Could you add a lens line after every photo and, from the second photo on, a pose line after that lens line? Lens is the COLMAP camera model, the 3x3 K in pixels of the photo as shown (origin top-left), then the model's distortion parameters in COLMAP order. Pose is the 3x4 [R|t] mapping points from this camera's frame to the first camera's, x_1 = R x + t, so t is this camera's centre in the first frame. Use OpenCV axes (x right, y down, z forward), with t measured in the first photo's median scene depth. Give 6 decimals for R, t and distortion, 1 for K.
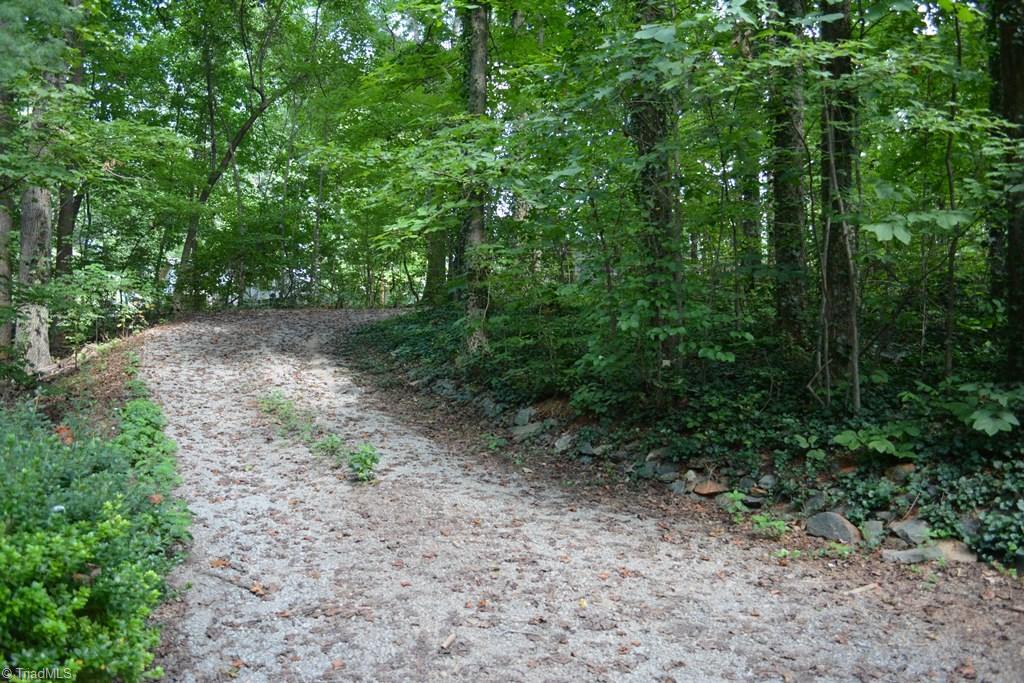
lens RADIAL K [[815.3, 0, 512.2], [0, 815.3, 343.5], [0, 0, 1]] dist [-0.065190, -0.011057]
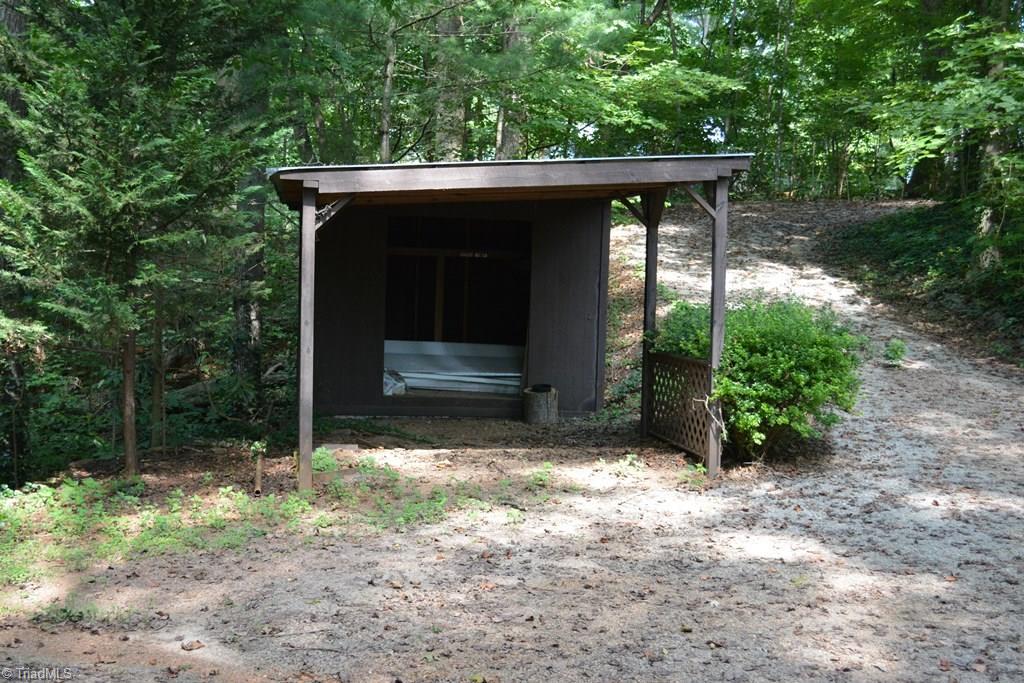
lens RADIAL K [[963.5, 0, 512.2], [0, 963.5, 339.3], [0, 0, 1]] dist [-0.091622, 0.000000]
pose [[0.872959, 0.056119, -0.484555, 0.011818], [-0.008827, 0.995015, 0.099335, -0.013829], [0.487714, -0.082438, 0.869103, -0.358782]]
